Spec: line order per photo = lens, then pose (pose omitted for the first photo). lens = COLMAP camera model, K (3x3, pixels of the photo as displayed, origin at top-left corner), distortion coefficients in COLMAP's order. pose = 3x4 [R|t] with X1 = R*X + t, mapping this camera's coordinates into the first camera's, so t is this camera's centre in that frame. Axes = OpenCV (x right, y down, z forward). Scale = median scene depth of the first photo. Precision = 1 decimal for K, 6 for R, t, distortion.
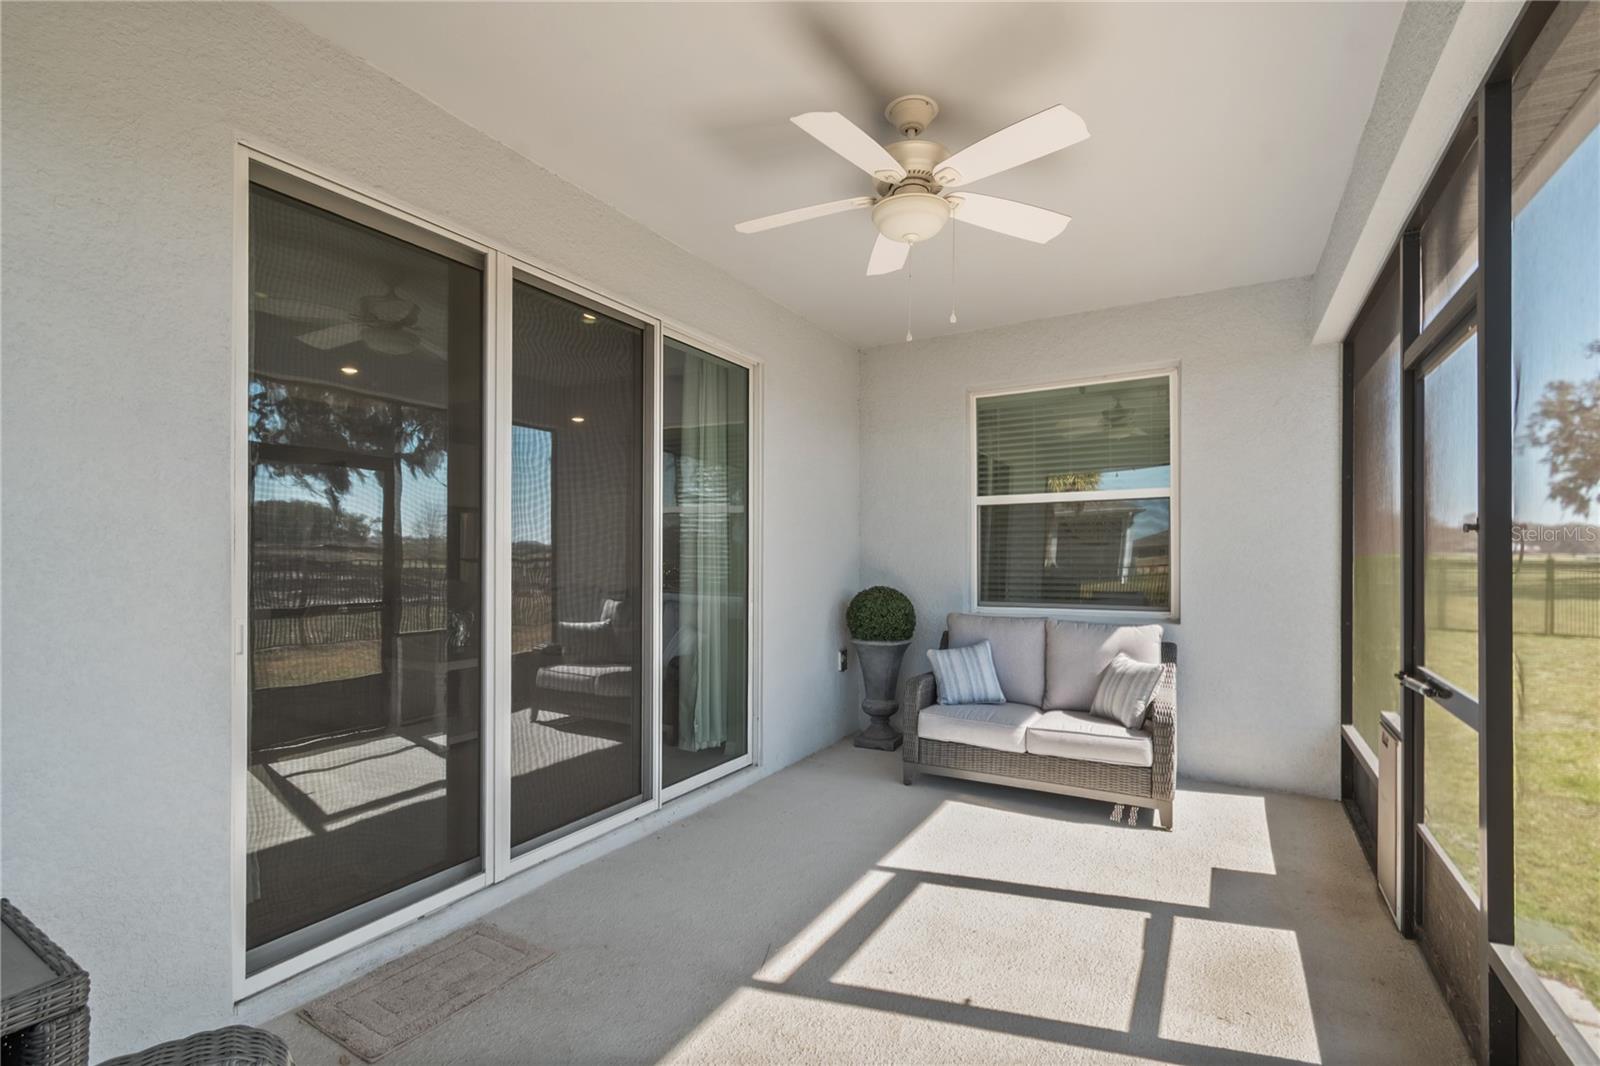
lens RADIAL K [[723.8, 0, 779.6], [0, 723.8, 555.8], [0, 0, 1]] dist [-0.001446, -0.000679]
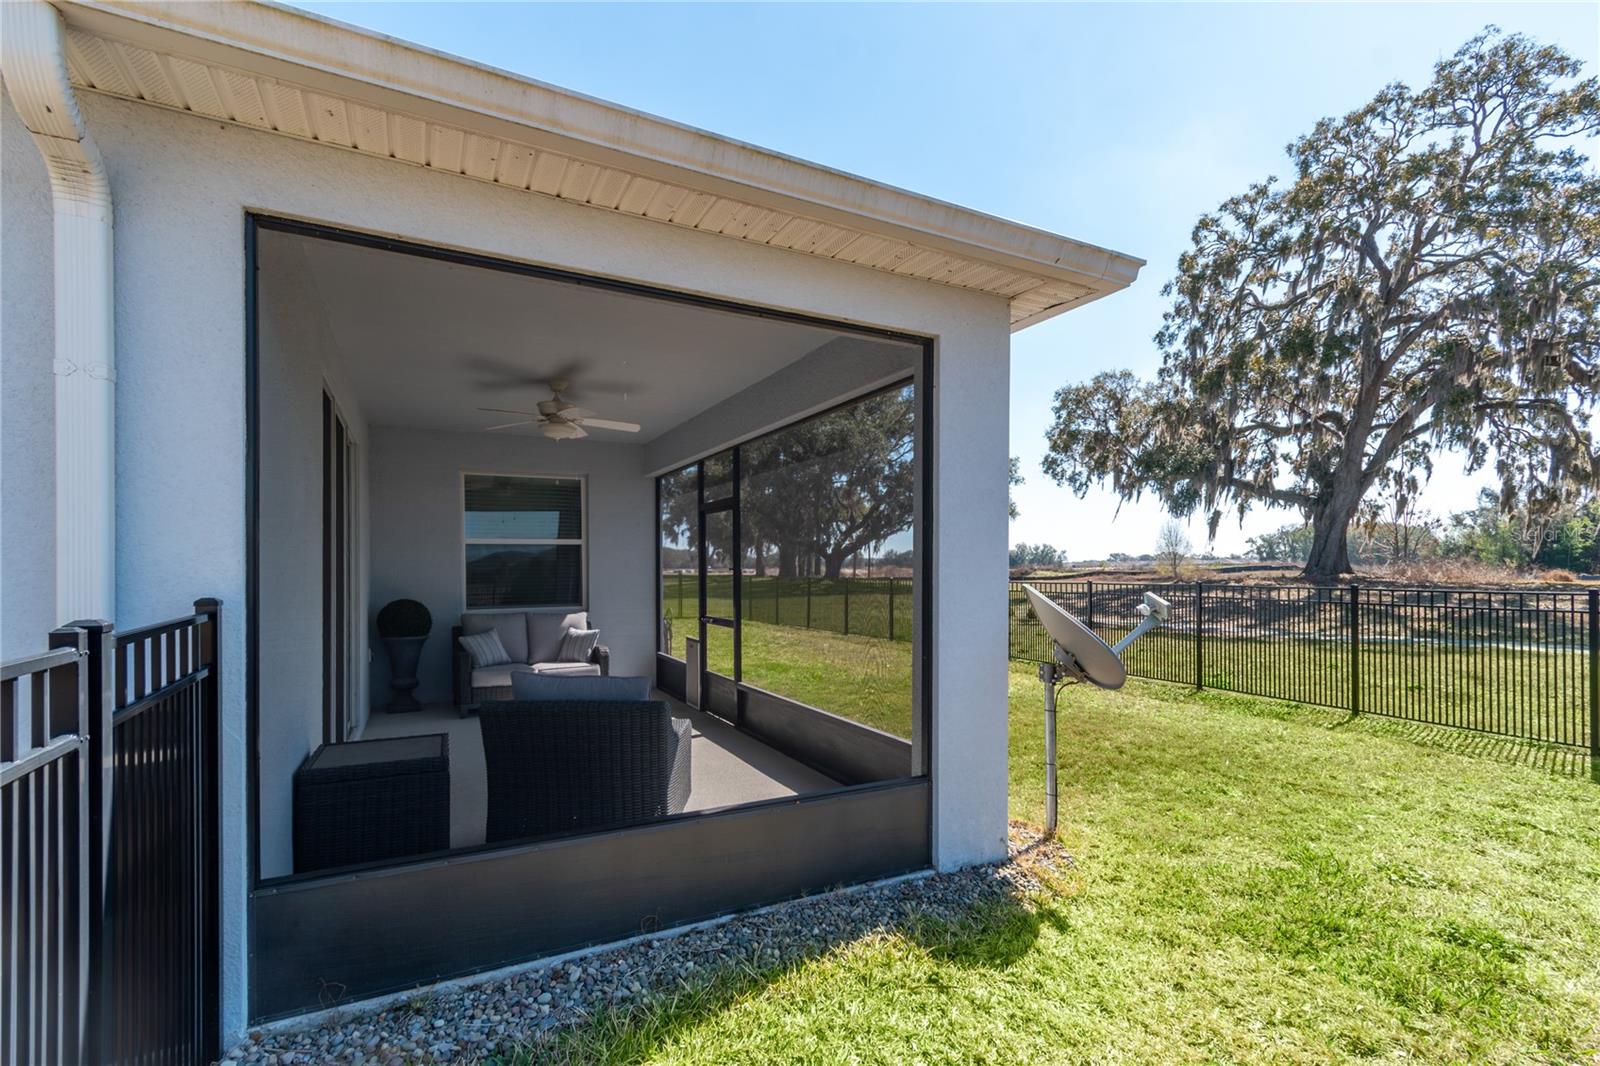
lens RADIAL K [[723.8, 0, 812.4], [0, 723.8, 566.7], [0, 0, 1]] dist [-0.001446, -0.000679]
pose [[0.515865, 0.002089, 0.856667, -0.793310], [0.004067, 0.999980, -0.004888, -0.013452], [-0.856660, 0.006005, 0.515846, -0.502571]]
